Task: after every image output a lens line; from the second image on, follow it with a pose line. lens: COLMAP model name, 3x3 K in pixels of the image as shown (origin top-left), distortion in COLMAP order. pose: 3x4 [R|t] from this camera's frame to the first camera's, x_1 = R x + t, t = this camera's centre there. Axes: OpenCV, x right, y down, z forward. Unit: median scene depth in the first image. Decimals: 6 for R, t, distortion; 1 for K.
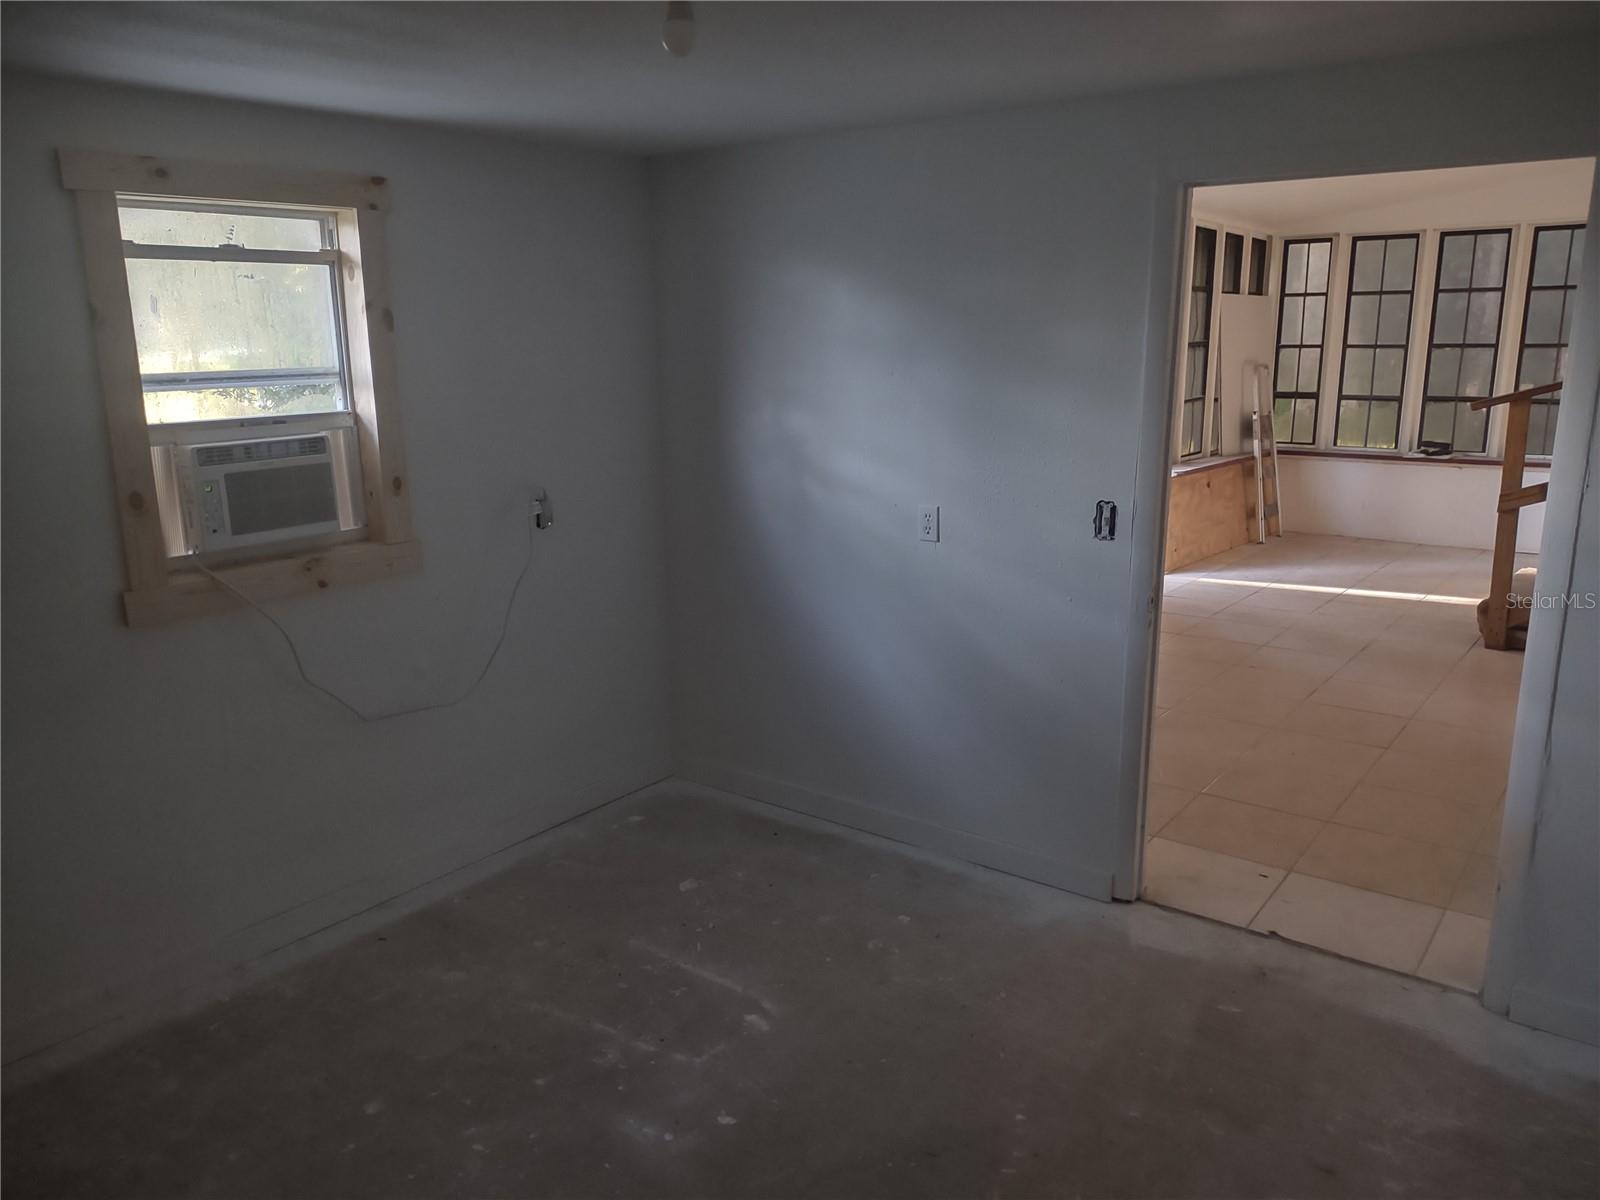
lens RADIAL K [[1198.9, 0, 798.7], [0, 1198.9, 597.7], [0, 0, 1]] dist [0.016772, -0.017990]
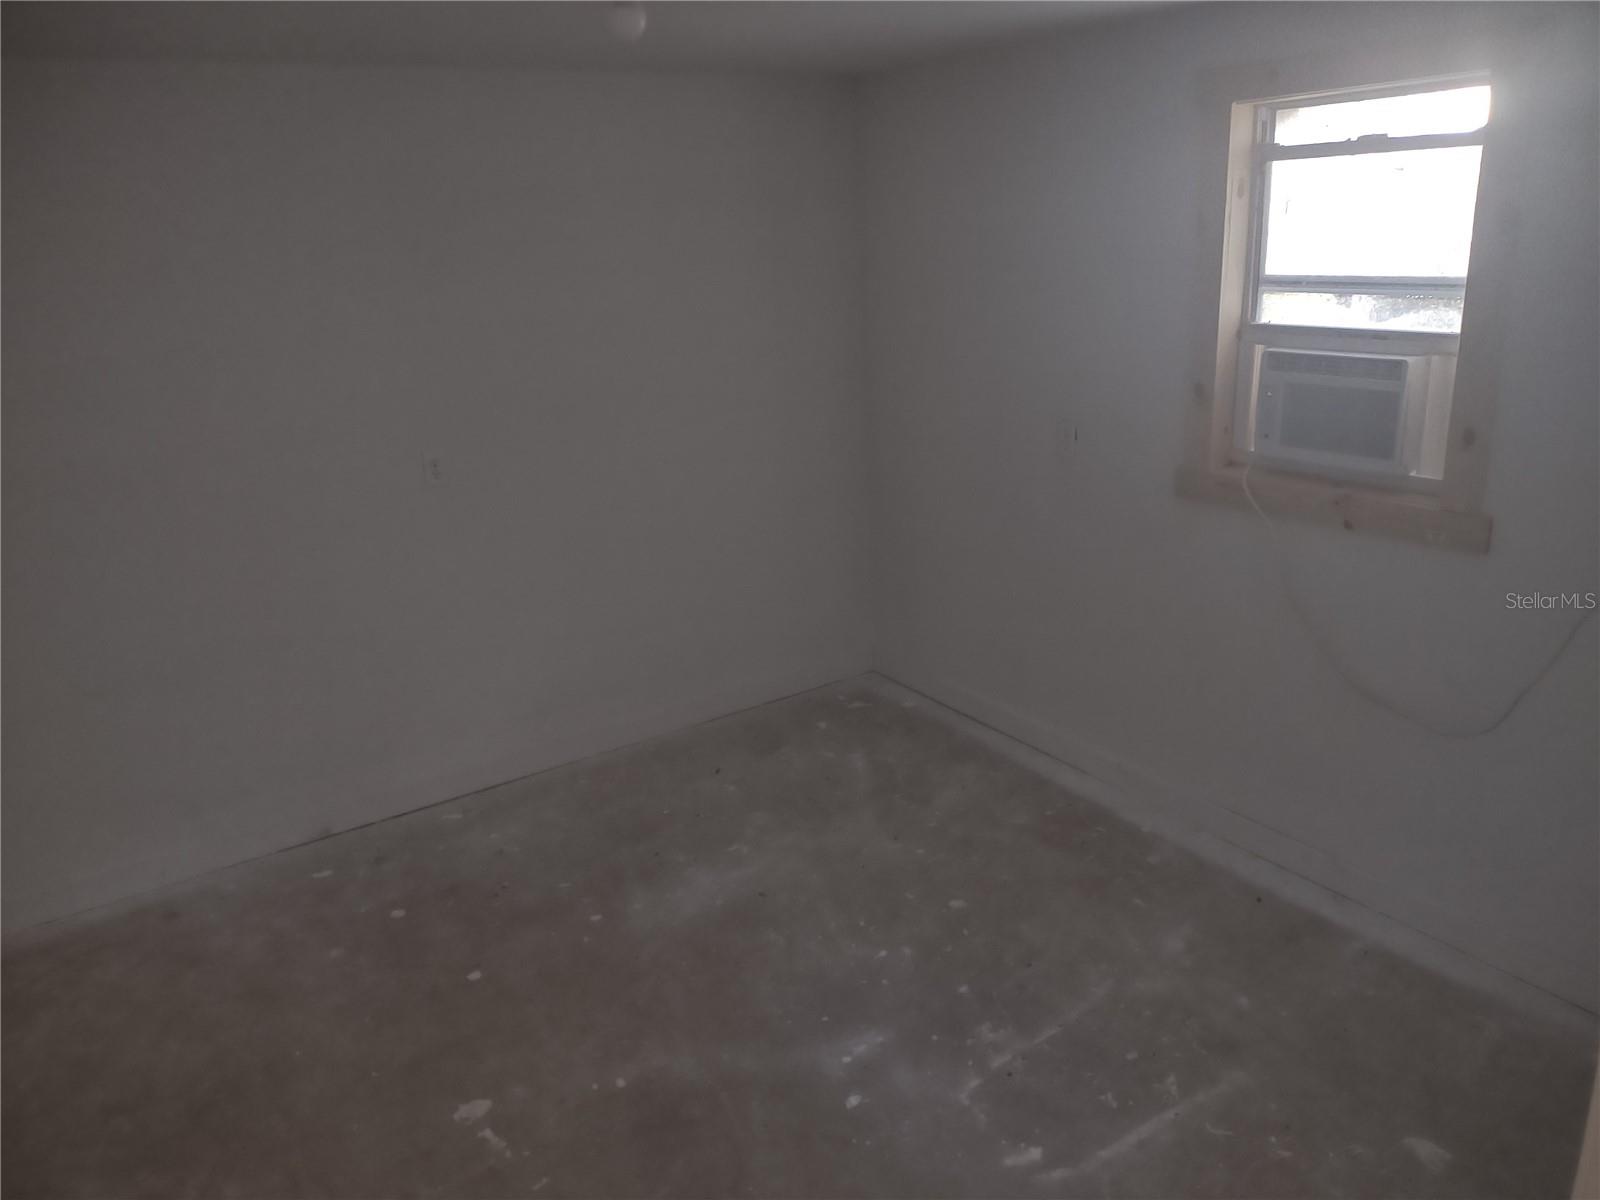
lens RADIAL K [[1107.8, 0, 799.0], [0, 1107.8, 605.0], [0, 0, 1]] dist [-0.002677, -0.002642]
pose [[-0.302466, 0.320241, -0.897753, 0.506587], [-0.182348, 0.905032, 0.384273, -0.209074], [0.935555, 0.279933, -0.215346, 0.854812]]
